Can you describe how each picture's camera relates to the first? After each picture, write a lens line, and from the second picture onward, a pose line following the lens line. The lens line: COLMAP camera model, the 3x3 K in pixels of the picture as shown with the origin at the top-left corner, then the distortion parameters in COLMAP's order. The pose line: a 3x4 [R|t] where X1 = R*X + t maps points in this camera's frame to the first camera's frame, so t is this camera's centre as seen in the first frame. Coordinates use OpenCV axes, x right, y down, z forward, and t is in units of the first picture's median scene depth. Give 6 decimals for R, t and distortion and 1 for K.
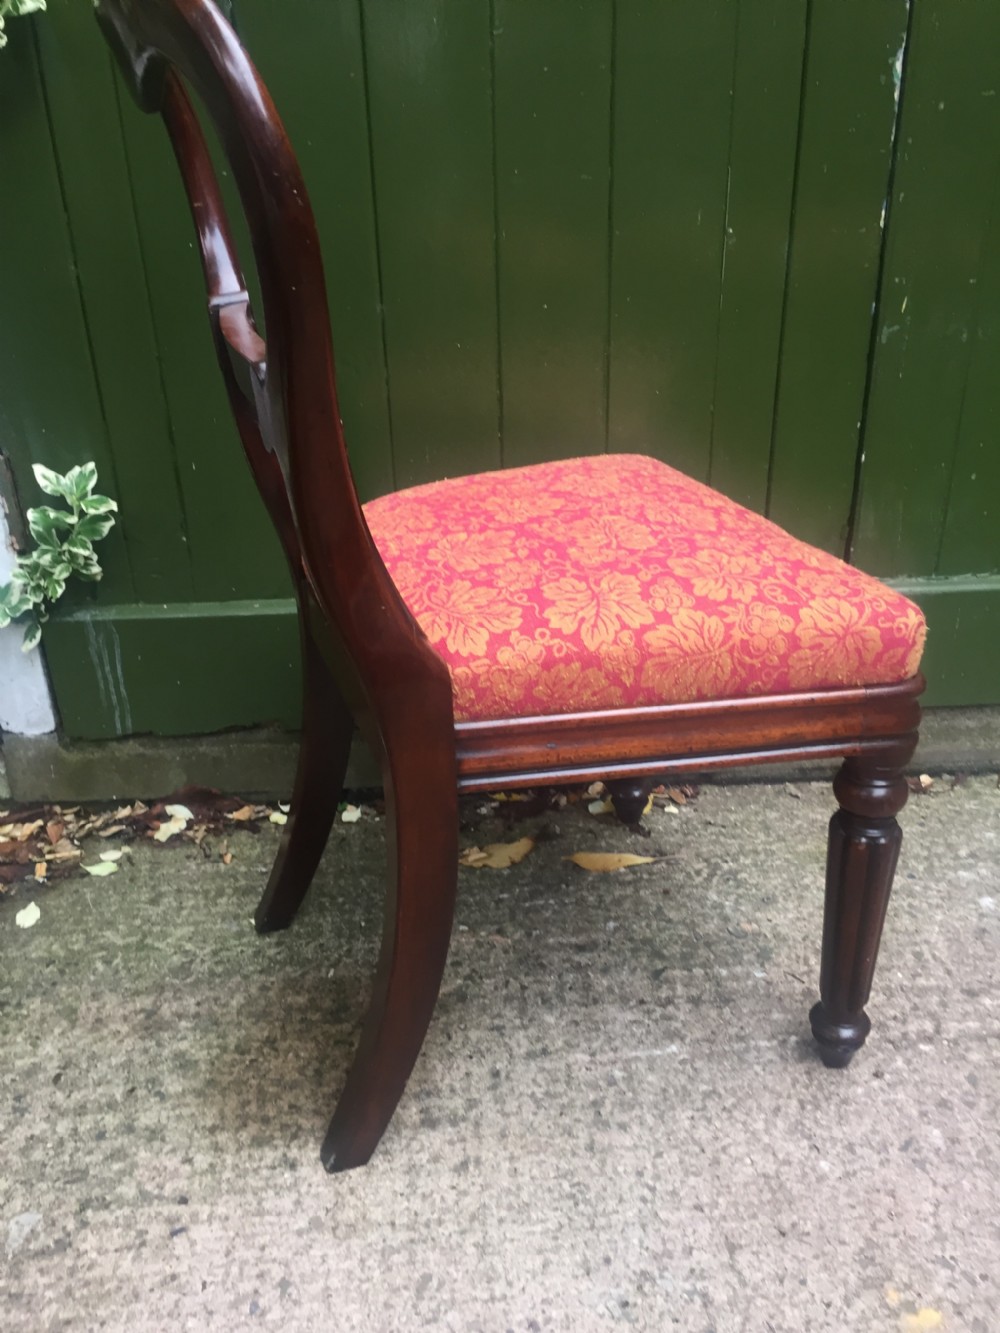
lens RADIAL K [[1137.3, 0, 495.4], [0, 1137.3, 687.6], [0, 0, 1]] dist [0.087729, -0.133880]
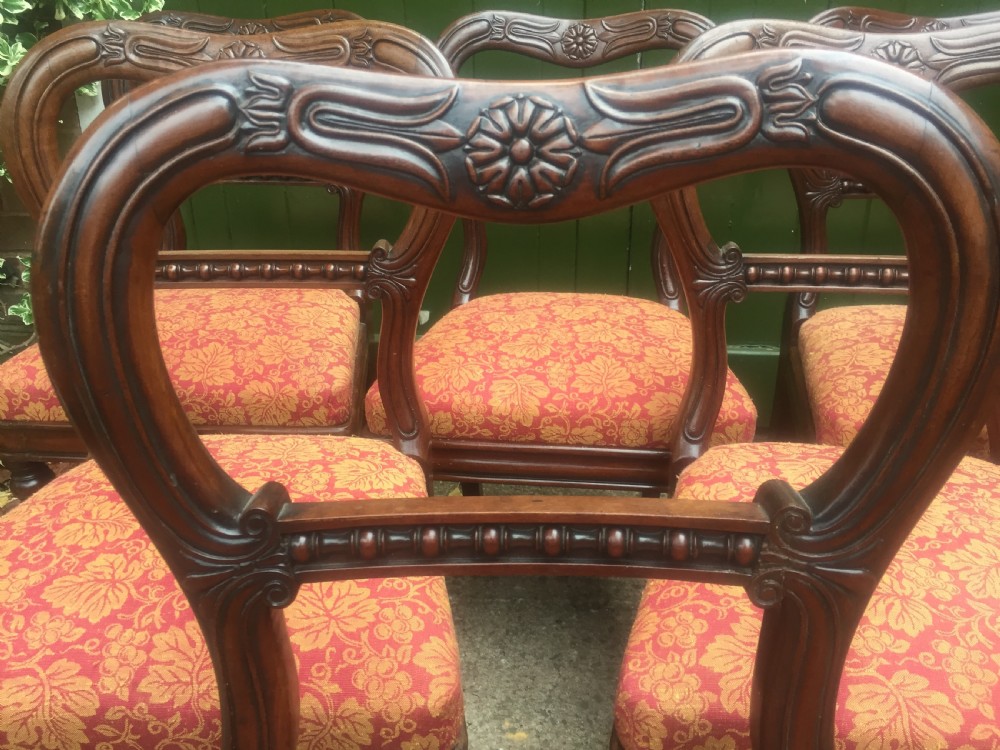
lens RADIAL K [[853.2, 0, 502.5], [0, 853.2, 375.5], [0, 0, 1]] dist [0.087729, -0.133880]
pose [[0.990130, 0.066821, -0.123196, 0.360417], [-0.074051, 0.995733, -0.055072, 0.043232], [0.118990, 0.063651, 0.990853, -0.292328]]
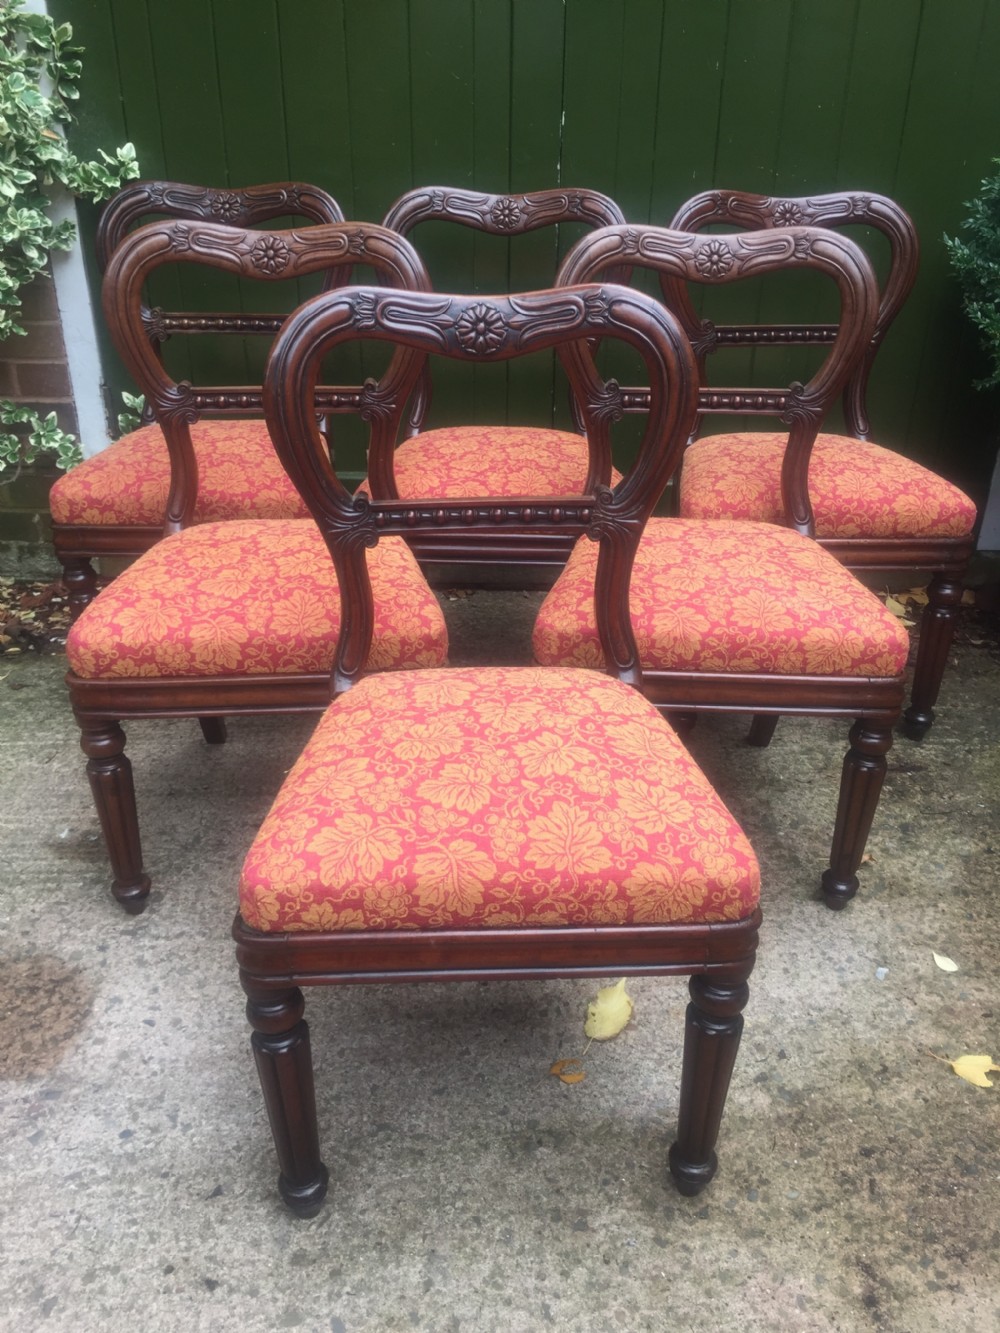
lens RADIAL K [[1137.3, 0, 503.5], [0, 1137.3, 673.5], [0, 0, 1]] dist [0.087729, -0.133880]
pose [[0.997862, 0.052075, -0.039494, 0.400166], [-0.051360, 0.998501, 0.018920, 0.243736], [0.040420, -0.016851, 0.999041, -1.069902]]
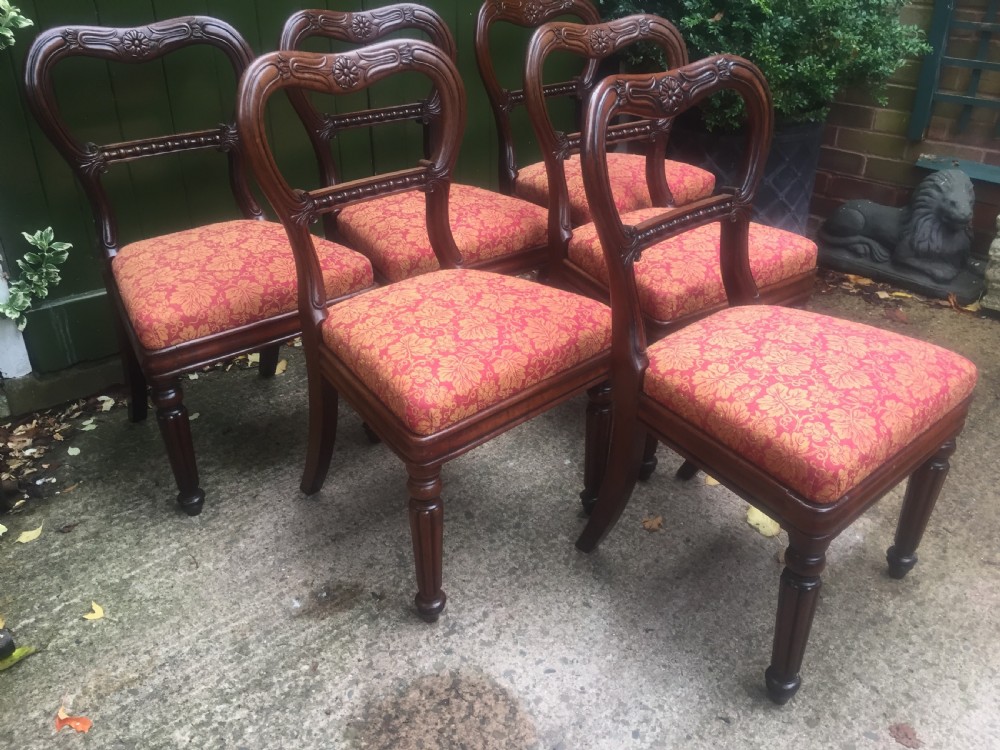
lens RADIAL K [[853.2, 0, 490.4], [0, 853.2, 380.6], [0, 0, 1]] dist [0.087729, -0.133880]
pose [[0.806638, -0.267235, 0.527182, -0.675601], [0.253918, 0.962126, 0.099196, 0.130346], [-0.533724, 0.053845, 0.843943, -0.811238]]
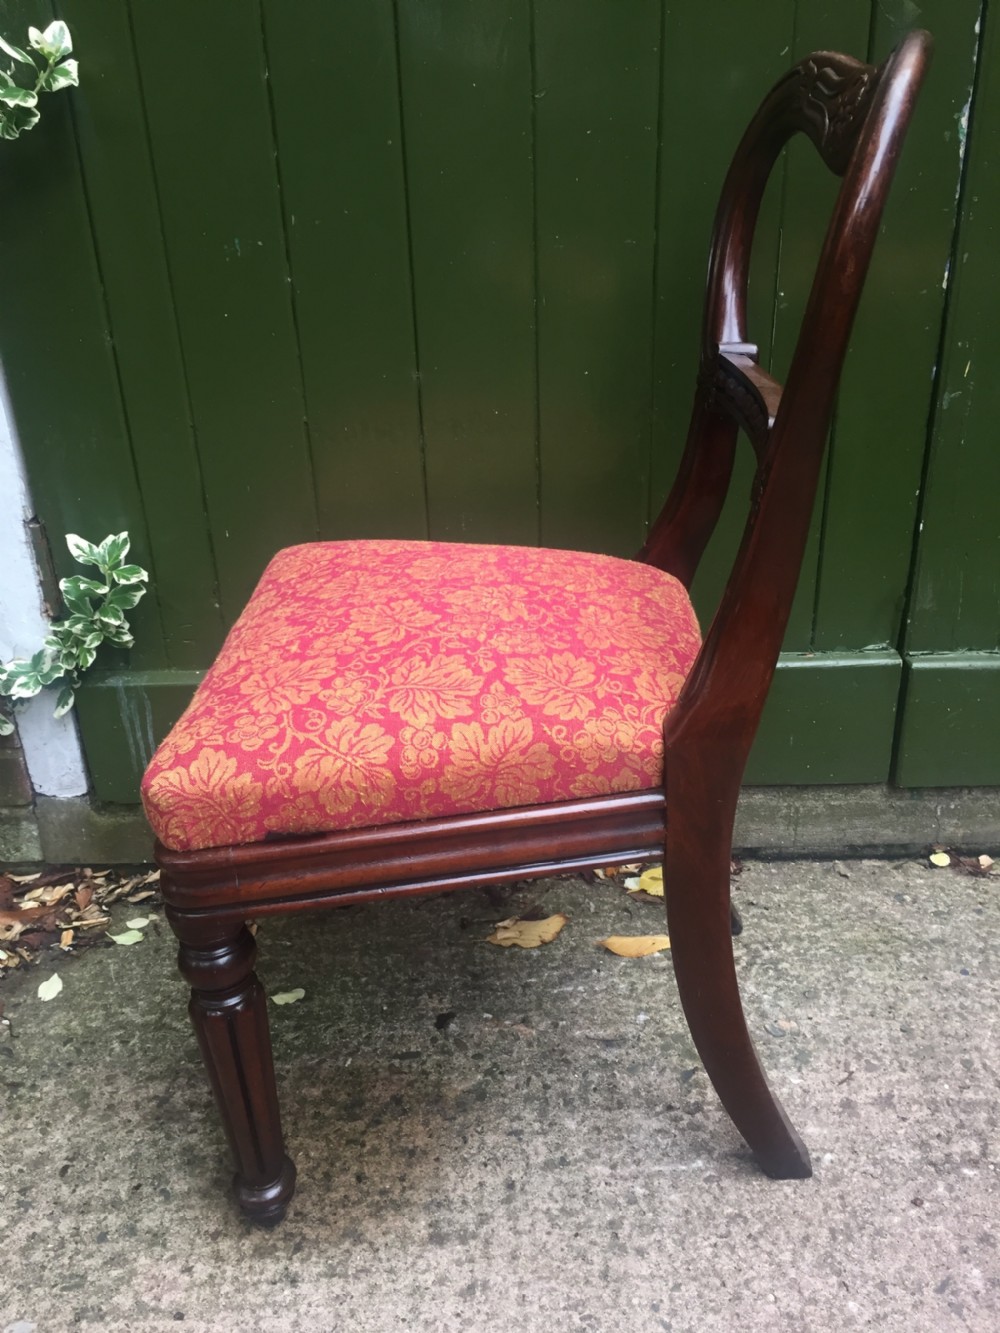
lens RADIAL K [[1137.3, 0, 508.4], [0, 1137.3, 675.3], [0, 0, 1]] dist [0.087729, -0.133880]
pose [[0.998333, 0.013771, -0.056052, 0.044177], [-0.014808, 0.999726, -0.018121, -0.066864], [0.055787, 0.018920, 0.998263, 0.033826]]
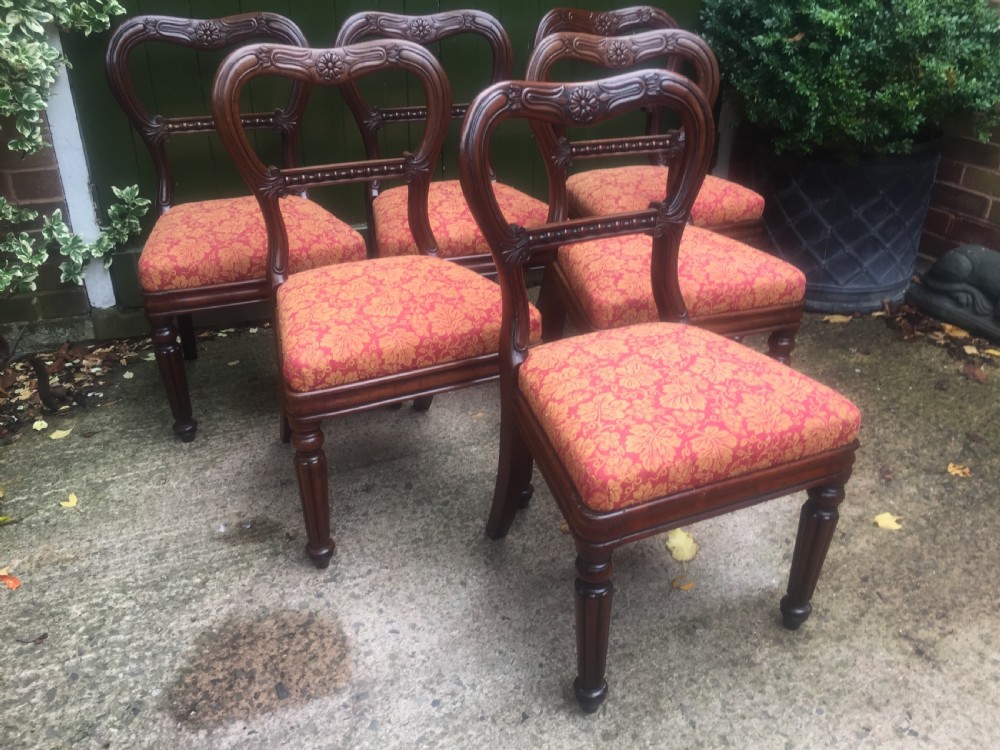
lens RADIAL K [[853.2, 0, 495.3], [0, 853.2, 377.5], [0, 0, 1]] dist [0.087729, -0.133880]
pose [[0.947010, -0.124898, 0.295926, -0.245645], [0.119592, 0.992169, 0.036039, 0.265276], [-0.298110, 0.001261, 0.954531, -1.106743]]
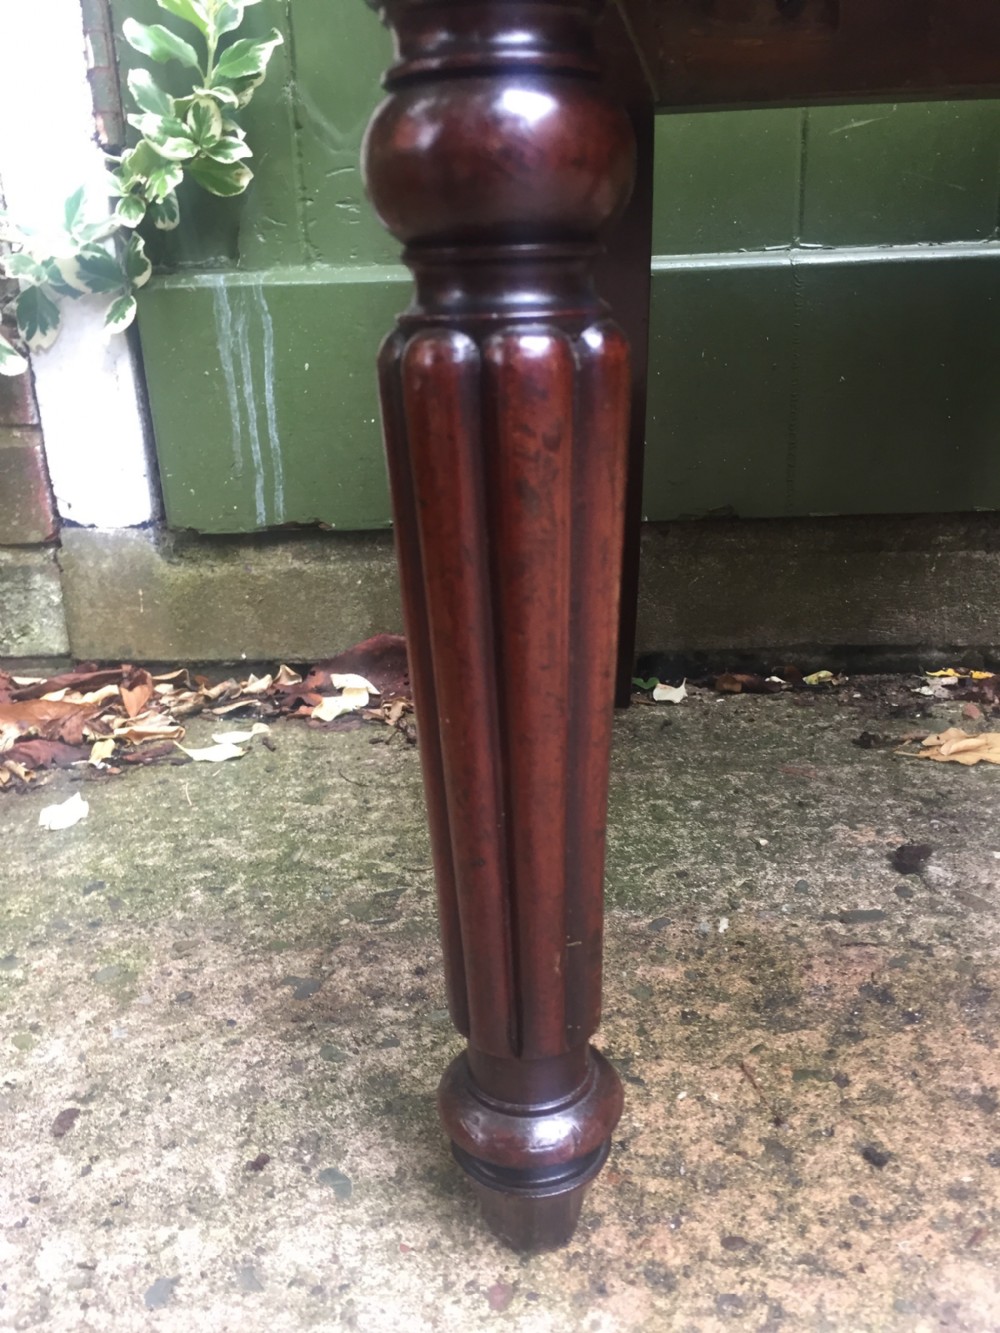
lens RADIAL K [[1137.3, 0, 503.8], [0, 1137.3, 677.9], [0, 0, 1]] dist [0.087729, -0.133880]
pose [[0.995135, 0.014791, -0.097403, -0.197357], [-0.028651, 0.989384, -0.142469, 0.237194], [0.094262, 0.144567, 0.984995, 0.603617]]
